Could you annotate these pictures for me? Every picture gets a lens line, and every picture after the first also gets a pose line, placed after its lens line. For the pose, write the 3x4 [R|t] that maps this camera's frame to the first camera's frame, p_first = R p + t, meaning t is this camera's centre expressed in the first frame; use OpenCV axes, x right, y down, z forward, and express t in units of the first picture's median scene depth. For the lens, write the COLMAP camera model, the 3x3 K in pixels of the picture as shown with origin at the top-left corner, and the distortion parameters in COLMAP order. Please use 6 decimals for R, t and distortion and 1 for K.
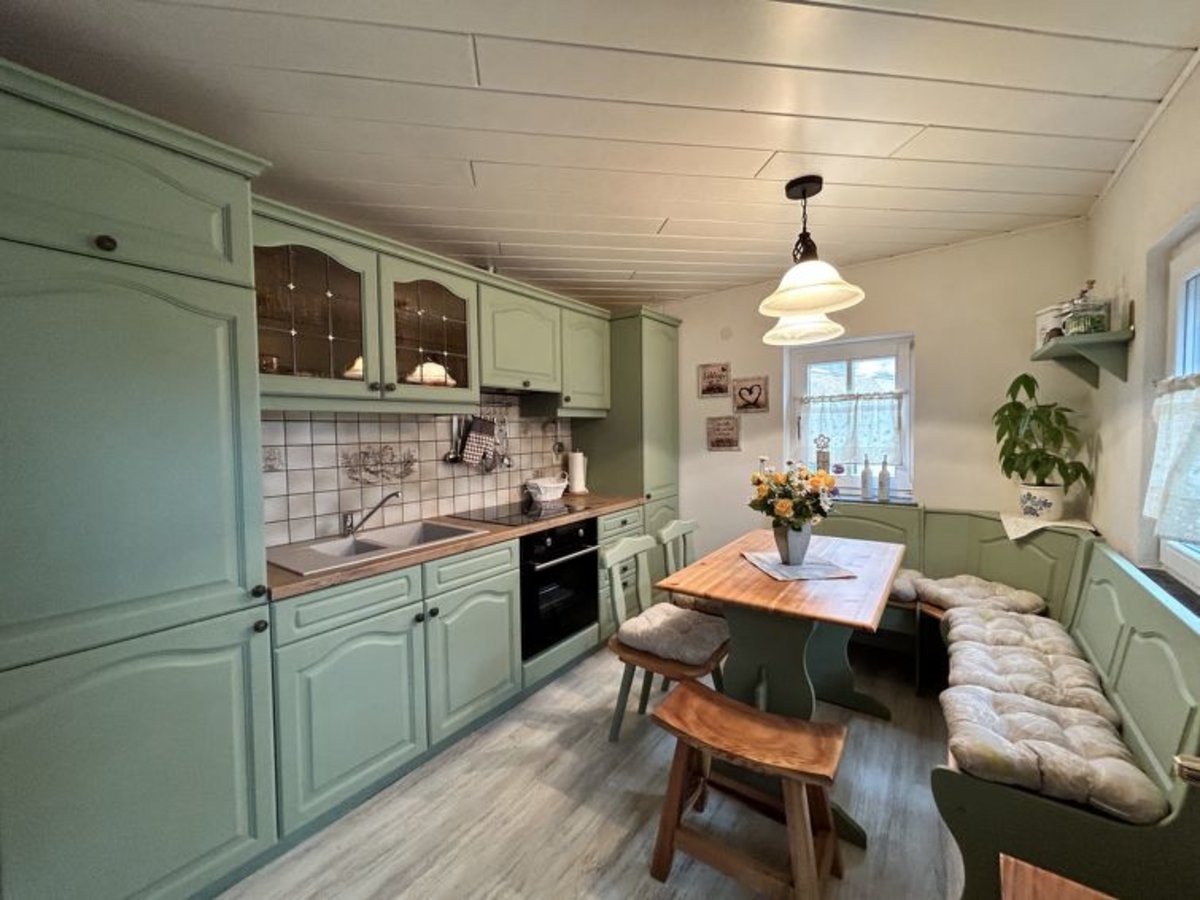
lens RADIAL K [[481.2, 0, 600.0], [0, 481.2, 447.6], [0, 0, 1]] dist [-0.000515, -0.000063]
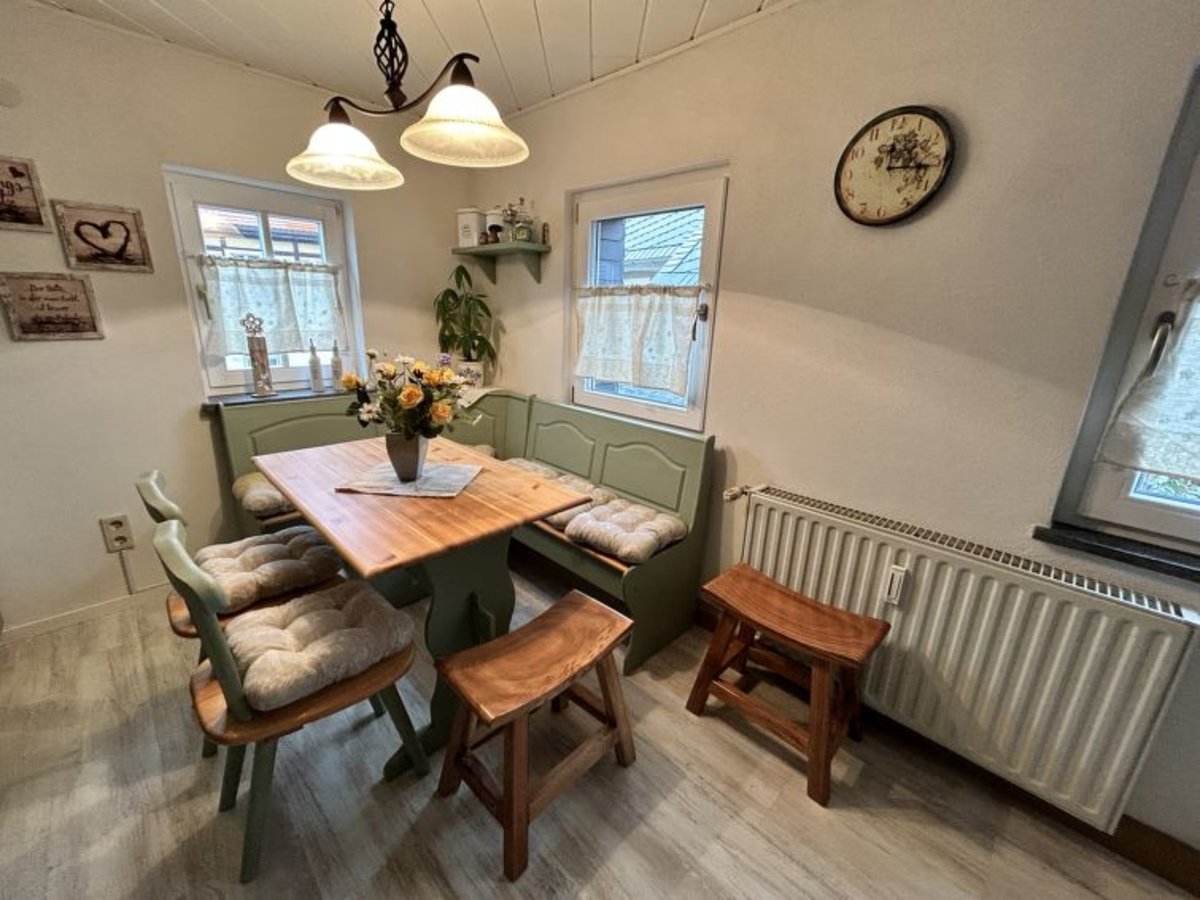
lens RADIAL K [[481.2, 0, 600.0], [0, 481.2, 447.6], [0, 0, 1]] dist [-0.000515, -0.000063]
pose [[0.148794, -0.247261, 0.957456, -0.221672], [-0.000090, 0.968231, 0.250057, -0.013112], [-0.988868, -0.037293, 0.144045, 0.359857]]
